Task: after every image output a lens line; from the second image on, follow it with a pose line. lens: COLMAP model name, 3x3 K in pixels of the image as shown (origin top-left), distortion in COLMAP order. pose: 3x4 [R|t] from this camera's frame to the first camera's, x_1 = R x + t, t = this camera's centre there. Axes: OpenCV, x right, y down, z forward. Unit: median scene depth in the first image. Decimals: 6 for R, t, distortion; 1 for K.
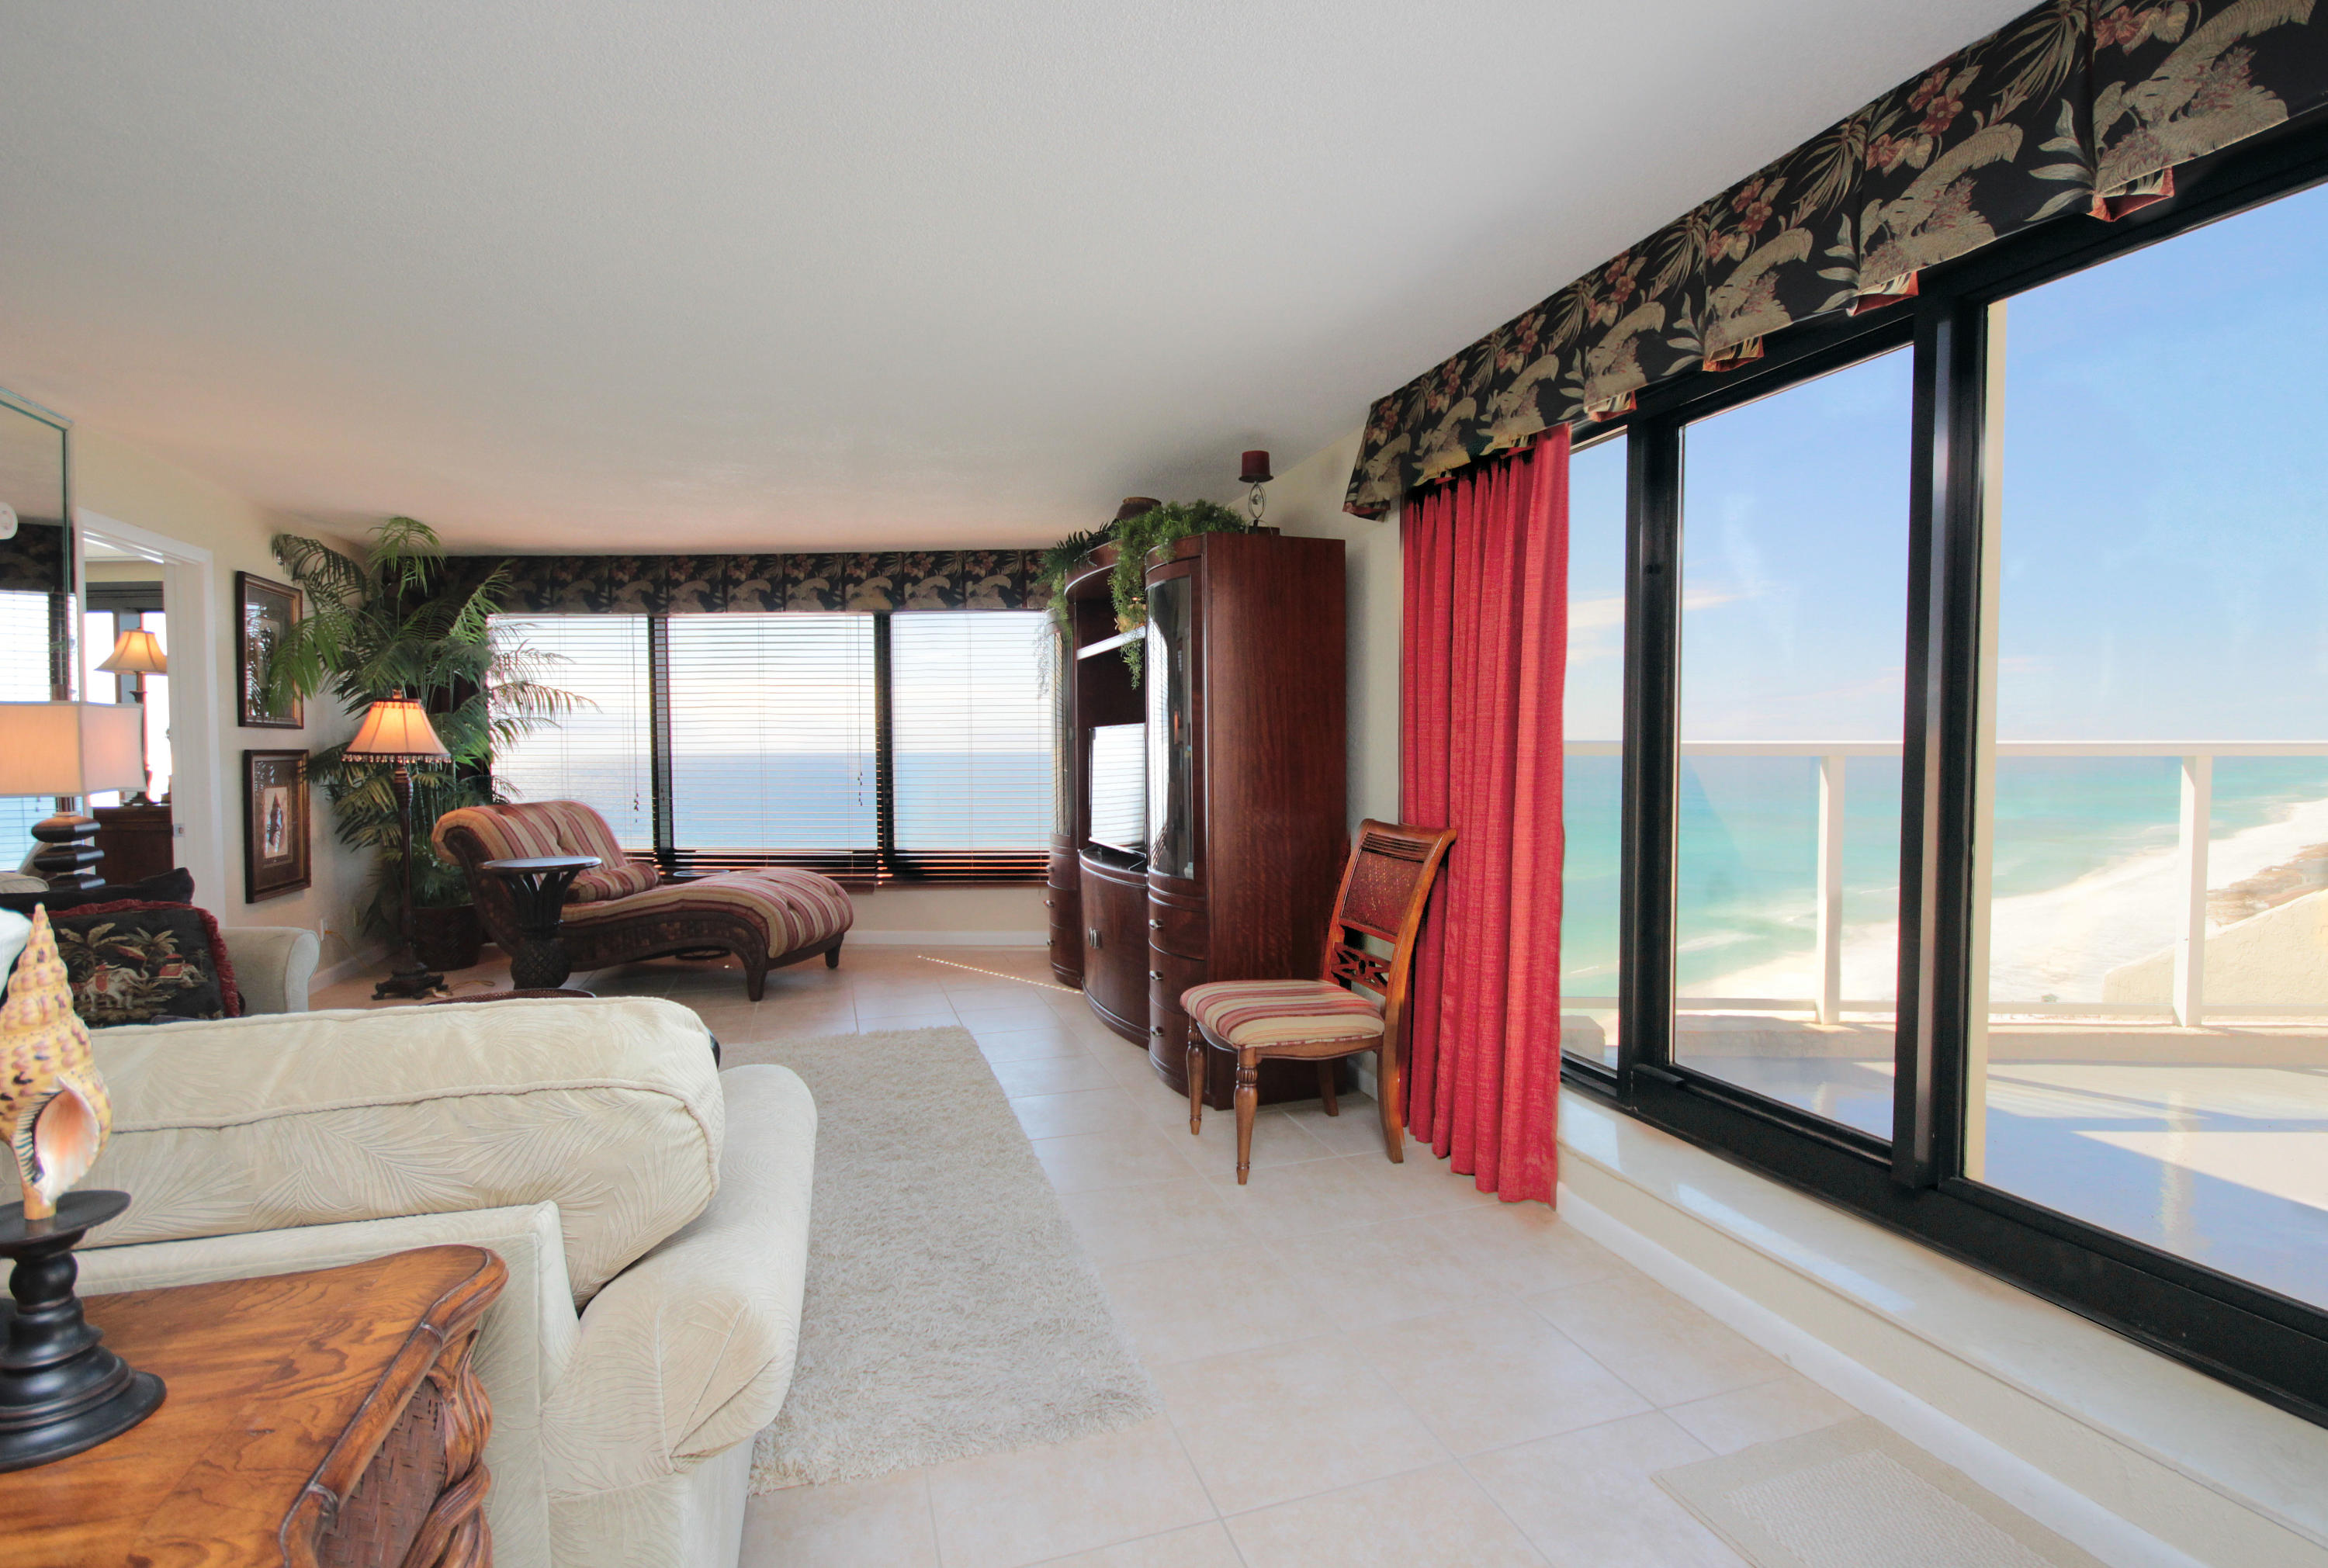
lens RADIAL K [[1041.3, 0, 1191.9], [0, 1041.3, 785.5], [0, 0, 1]] dist [0.002049, -0.011982]
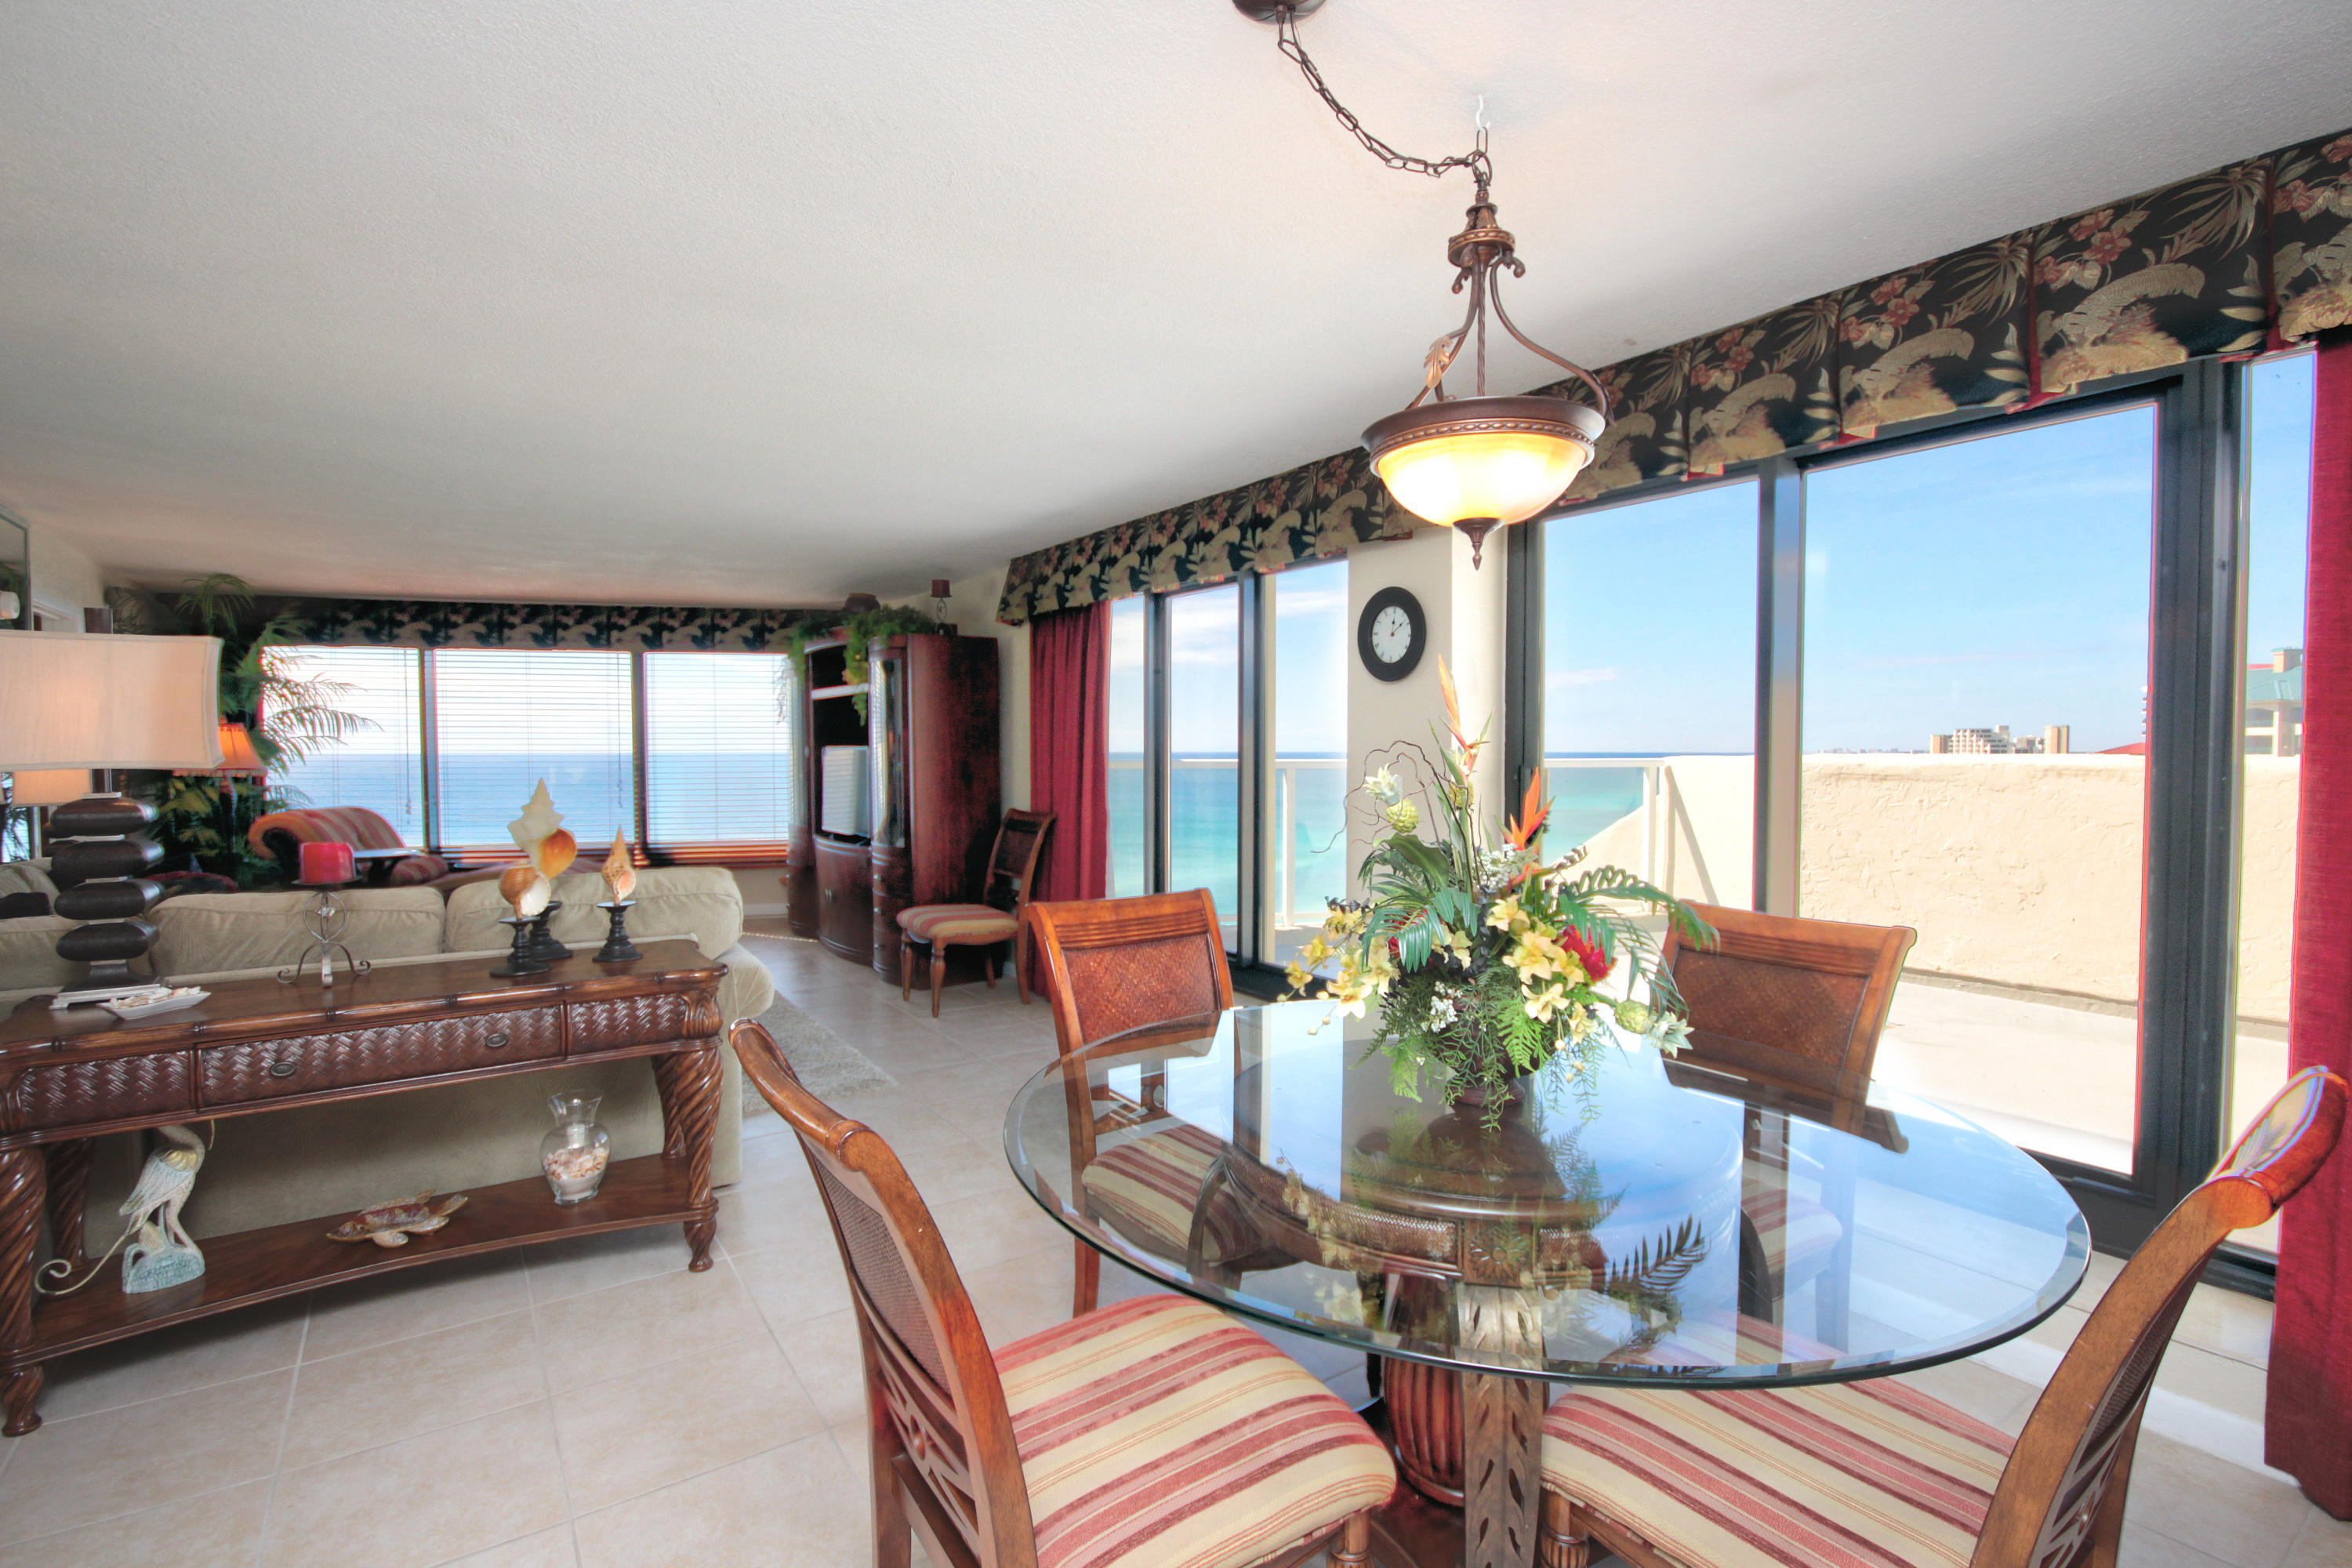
lens RADIAL K [[1048.6, 0, 1176.0], [0, 1048.6, 784.0], [0, 0, 1]] dist [-0.008335, 0.000707]
pose [[0.964380, -0.007693, 0.264408, -0.021497], [0.008566, 0.999961, -0.002148, -0.000994], [-0.264381, 0.004337, 0.964409, -0.714006]]
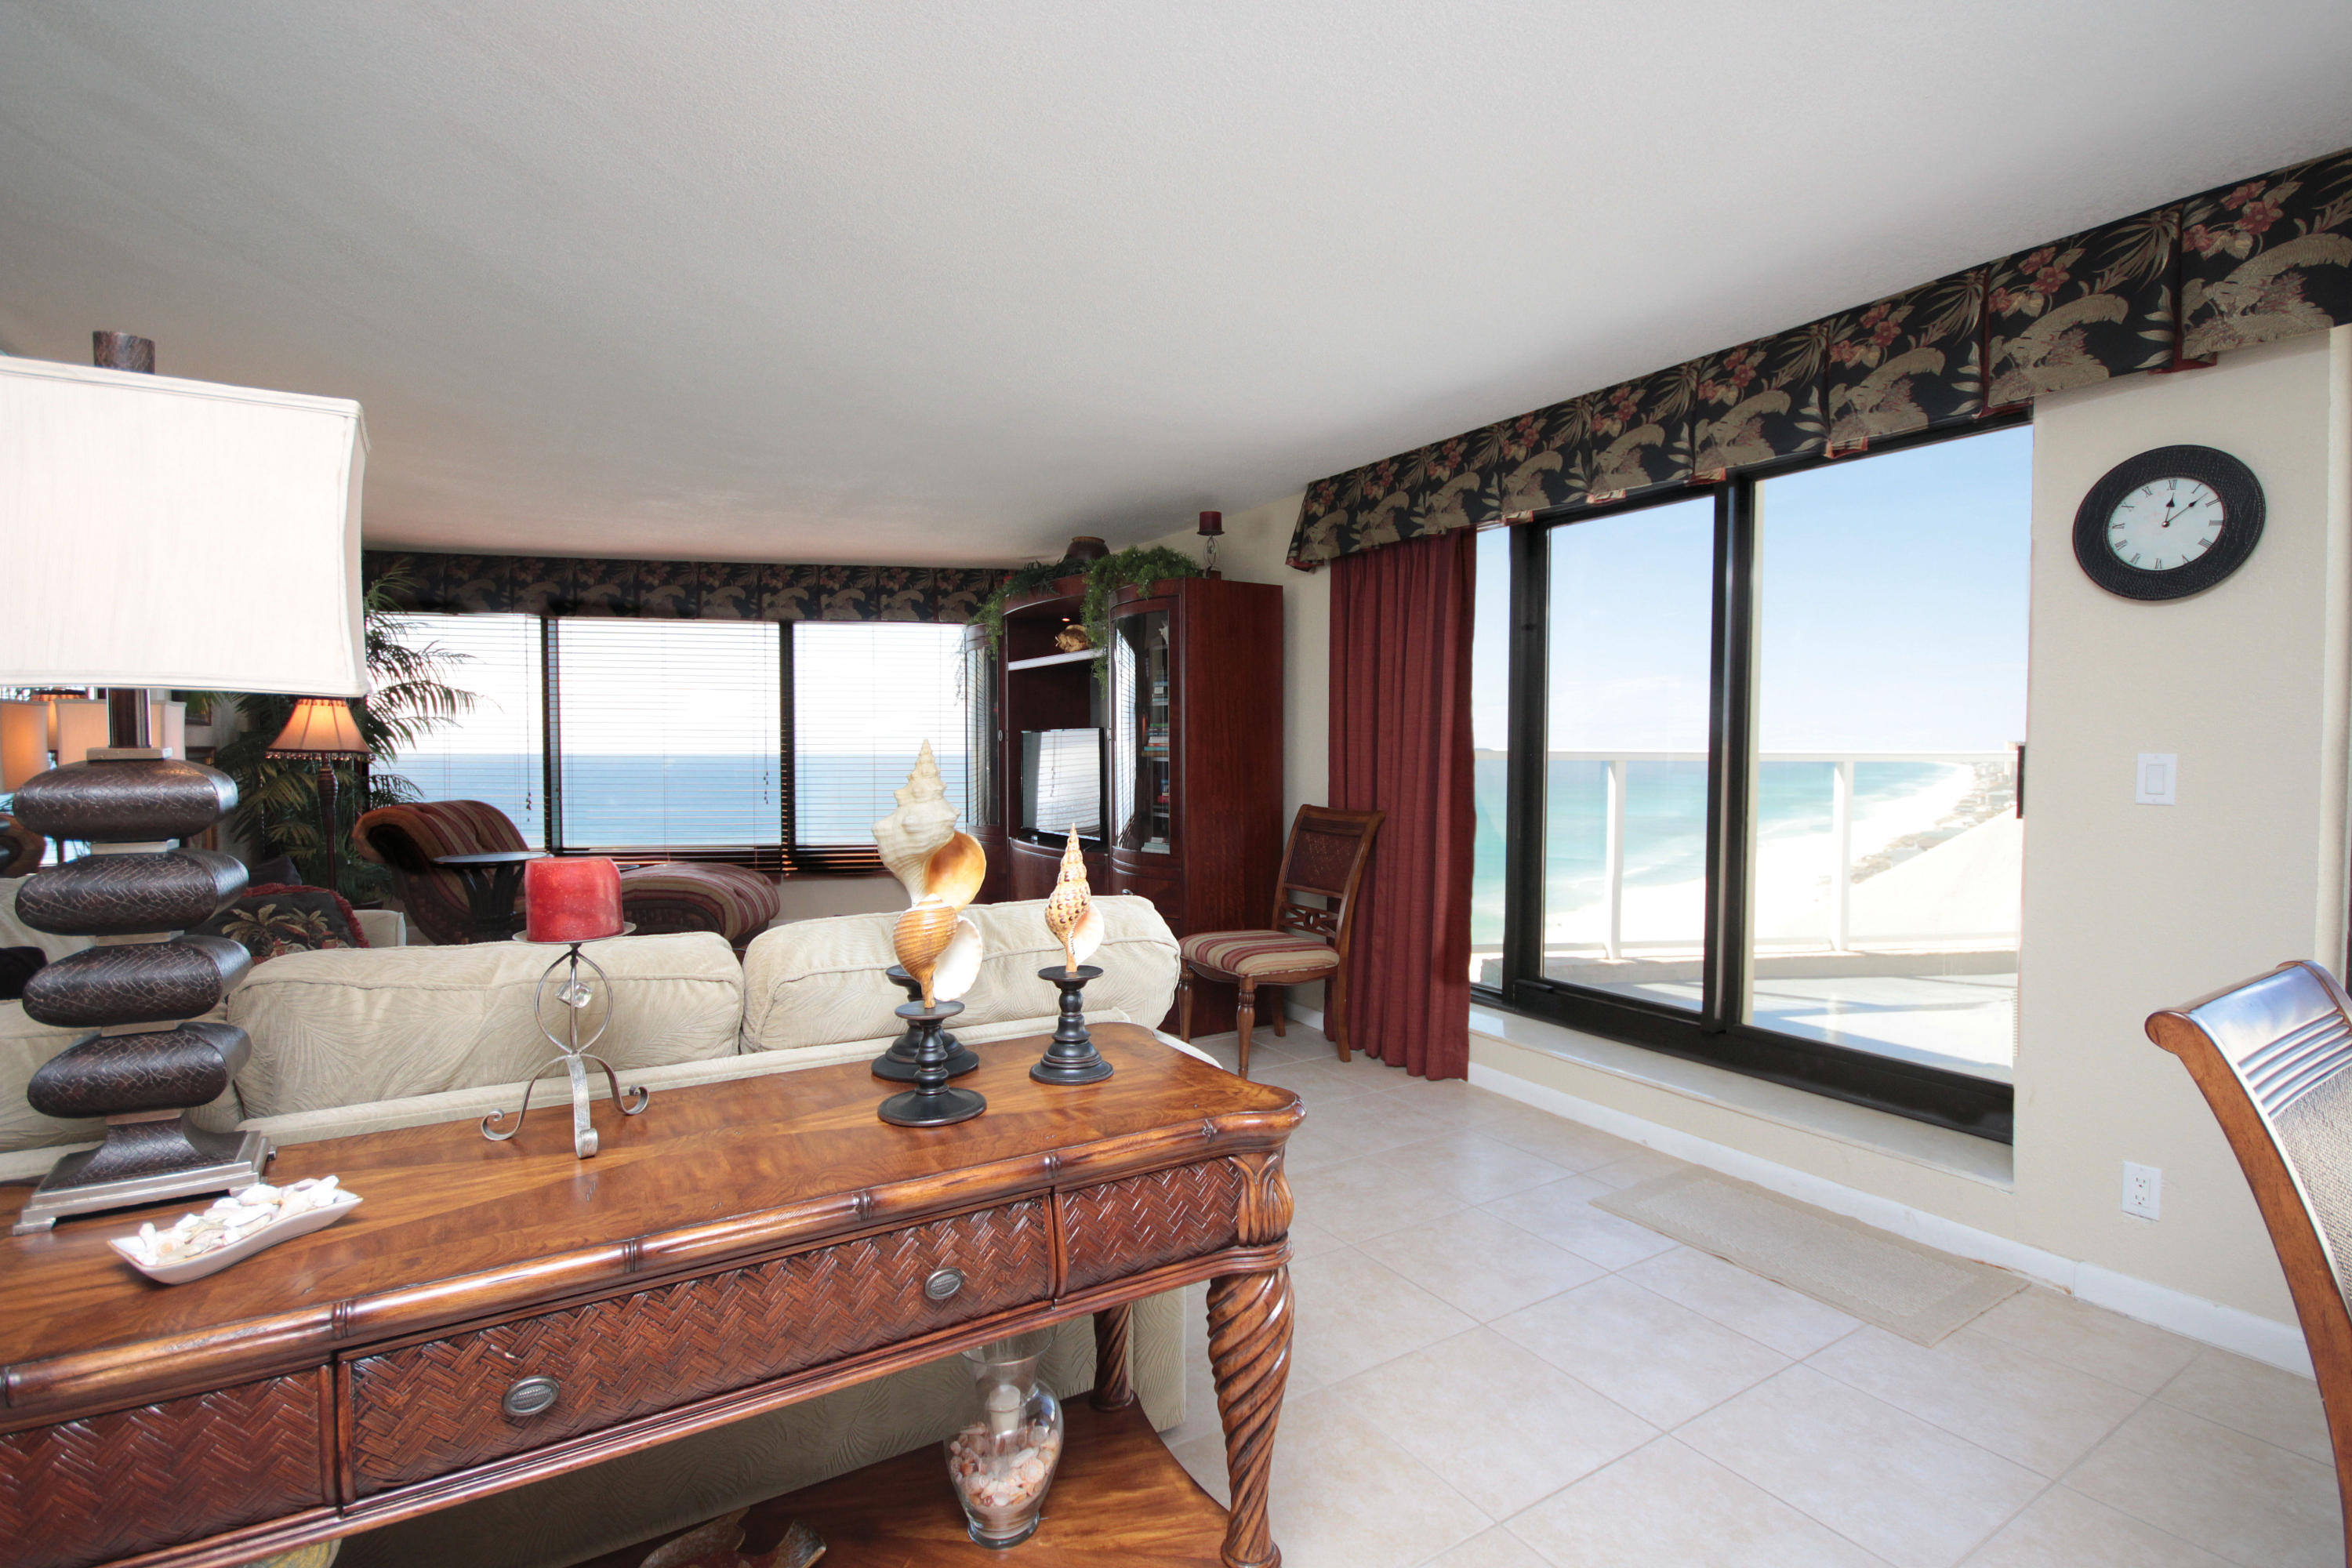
lens RADIAL K [[1048.6, 0, 1176.0], [0, 1048.6, 784.0], [0, 0, 1]] dist [-0.008335, 0.000707]
pose [[0.975528, -0.002950, 0.219855, -0.287136], [0.003812, 0.999987, -0.003501, 0.010846], [-0.219842, 0.004253, 0.975526, -0.237764]]
